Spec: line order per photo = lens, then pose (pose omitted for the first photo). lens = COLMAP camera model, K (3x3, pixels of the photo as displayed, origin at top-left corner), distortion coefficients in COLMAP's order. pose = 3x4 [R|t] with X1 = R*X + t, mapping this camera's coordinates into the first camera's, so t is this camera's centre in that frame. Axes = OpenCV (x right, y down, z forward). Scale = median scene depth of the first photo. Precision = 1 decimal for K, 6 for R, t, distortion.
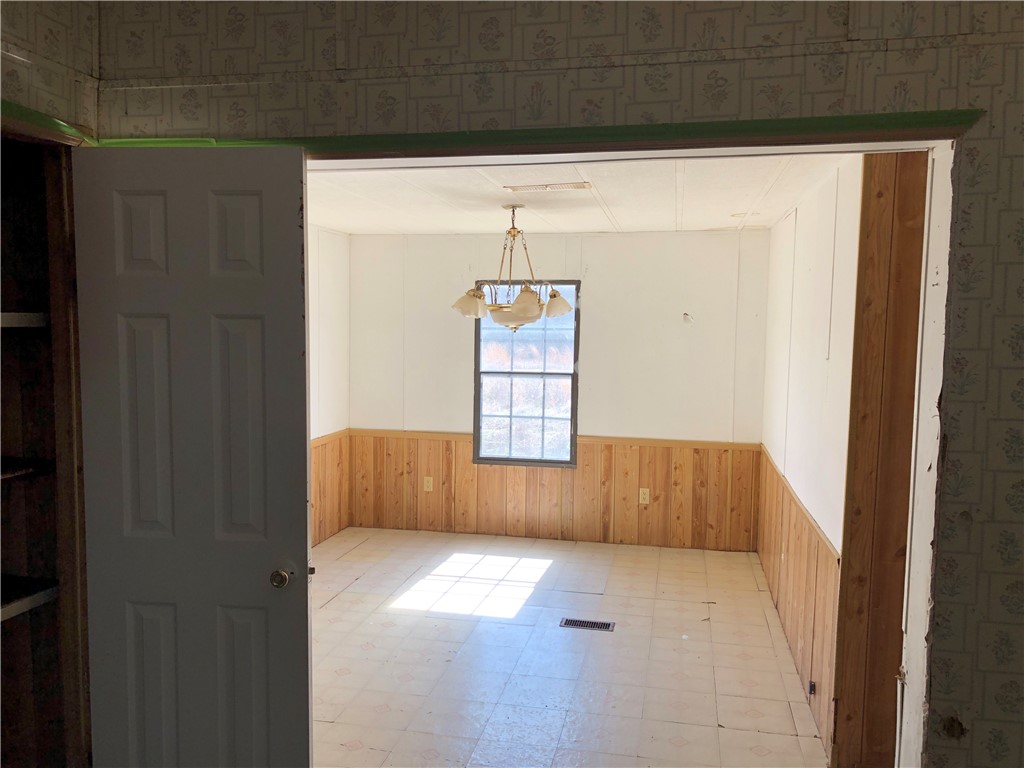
lens RADIAL K [[835.5, 0, 505.4], [0, 835.5, 382.1], [0, 0, 1]] dist [0.026316, -0.024495]
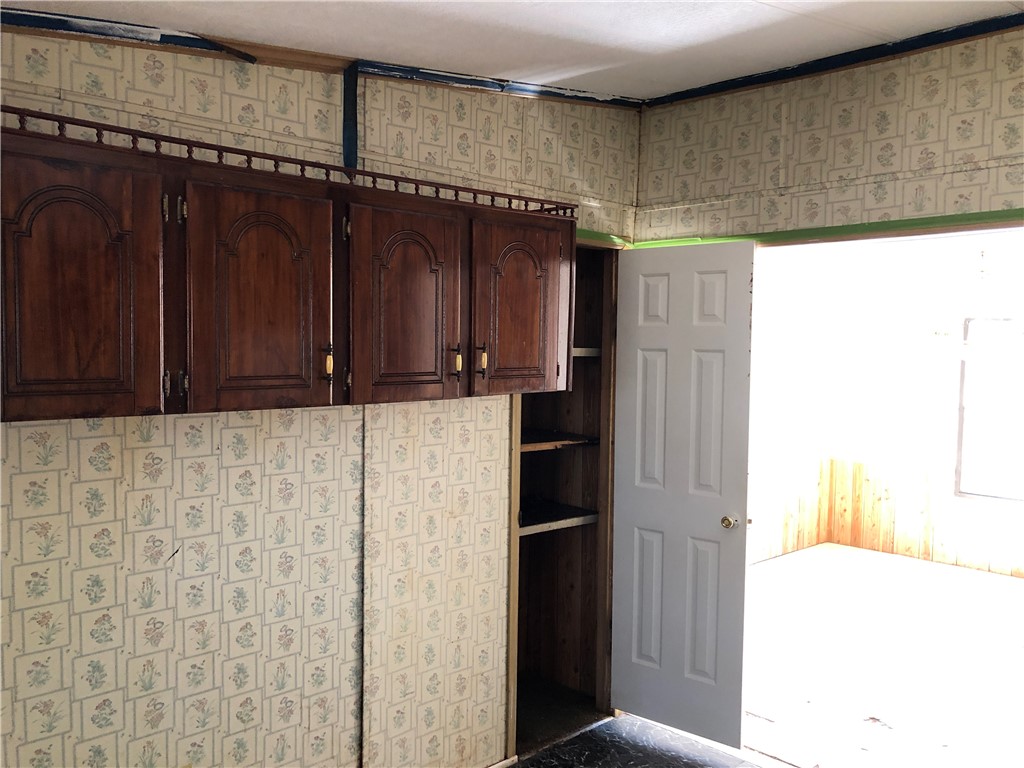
lens RADIAL K [[835.5, 0, 503.8], [0, 835.5, 385.4], [0, 0, 1]] dist [0.026316, -0.024495]
pose [[0.822979, 0.031320, -0.567207, 0.240260], [-0.053467, 0.998317, -0.022453, 0.039613], [0.565549, 0.048805, 0.823269, -0.470952]]
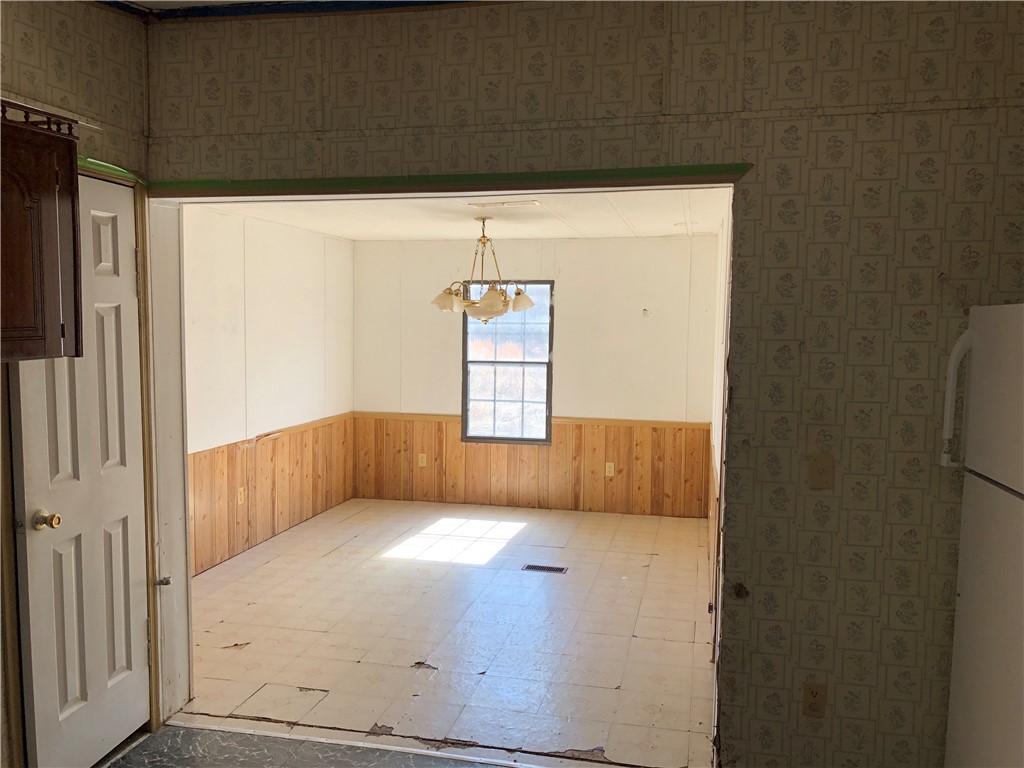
lens RADIAL K [[835.5, 0, 510.6], [0, 835.5, 382.7], [0, 0, 1]] dist [0.026316, -0.024495]
pose [[0.999786, -0.000339, -0.020684, 0.142990], [0.000351, 1.000000, 0.000558, 0.045339], [0.020684, -0.000565, 0.999786, -0.372007]]
